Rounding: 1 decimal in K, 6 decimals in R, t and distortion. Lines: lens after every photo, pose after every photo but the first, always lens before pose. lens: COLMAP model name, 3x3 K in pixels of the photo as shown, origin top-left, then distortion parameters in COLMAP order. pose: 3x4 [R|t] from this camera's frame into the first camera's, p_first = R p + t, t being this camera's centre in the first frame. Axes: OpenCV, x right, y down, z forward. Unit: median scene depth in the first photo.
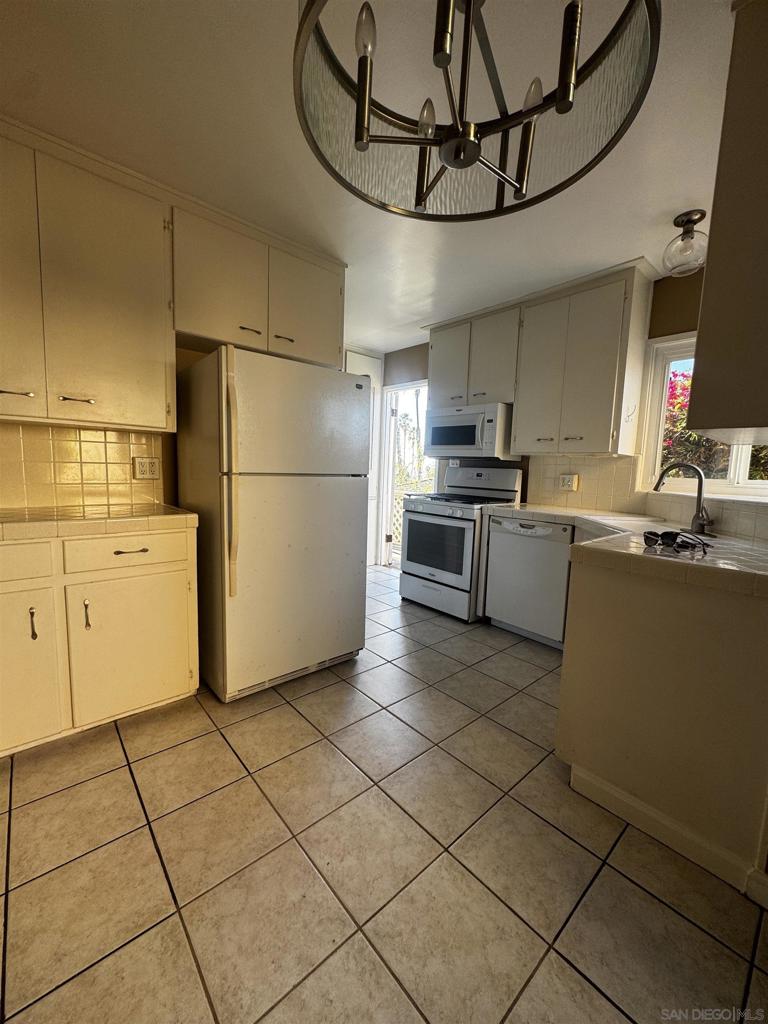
lens RADIAL K [[406.0, 0, 381.1], [0, 406.0, 510.3], [0, 0, 1]] dist [-0.000596, 0.000303]
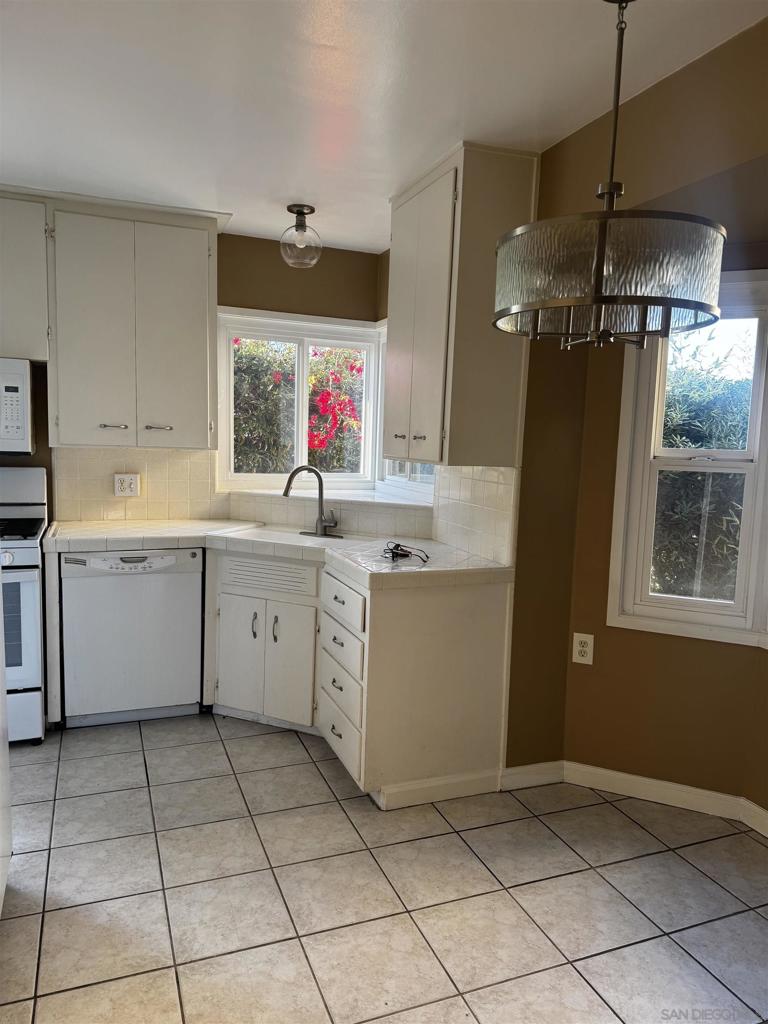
lens RADIAL K [[722.2, 0, 379.0], [0, 722.2, 510.4], [0, 0, 1]] dist [0.017537, -0.029206]
pose [[0.344170, -0.124095, 0.930670, -0.676950], [0.080658, 0.991470, 0.102374, -0.146455], [-0.935436, 0.039832, 0.351244, 0.212227]]
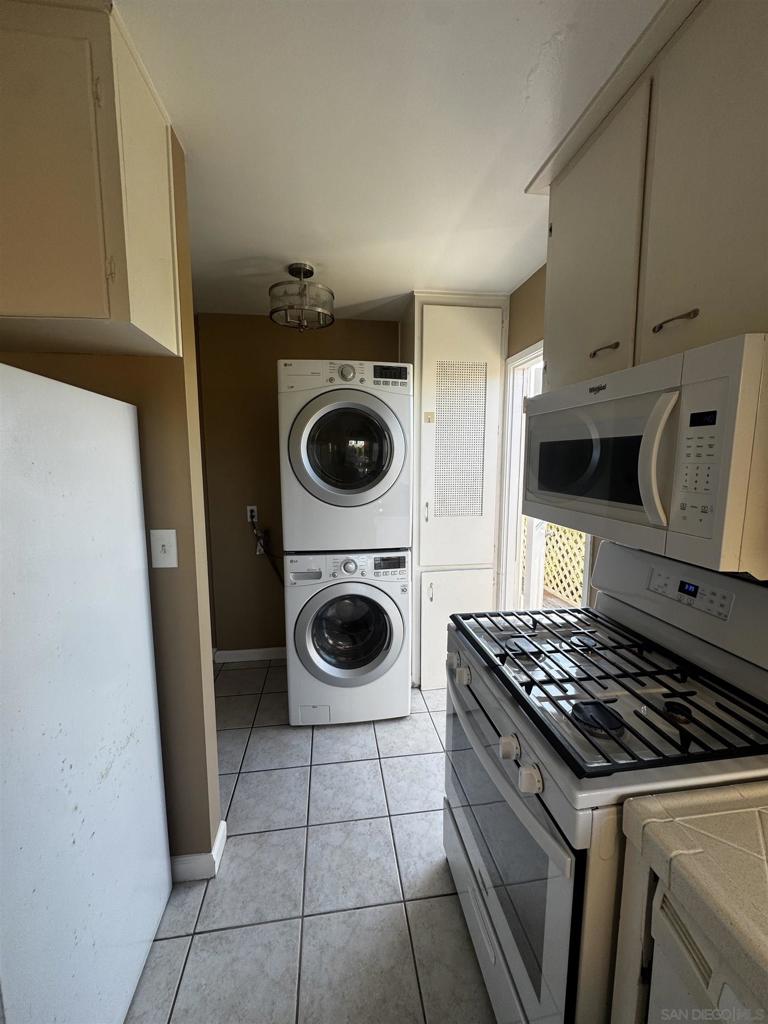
lens RADIAL K [[406.0, 0, 380.4], [0, 406.0, 508.7], [0, 0, 1]] dist [-0.000596, 0.000303]
pose [[0.833647, 0.025432, -0.551712, 0.314089], [-0.023717, 0.999666, 0.010244, -0.212523], [0.551789, 0.004545, 0.833971, 0.897243]]
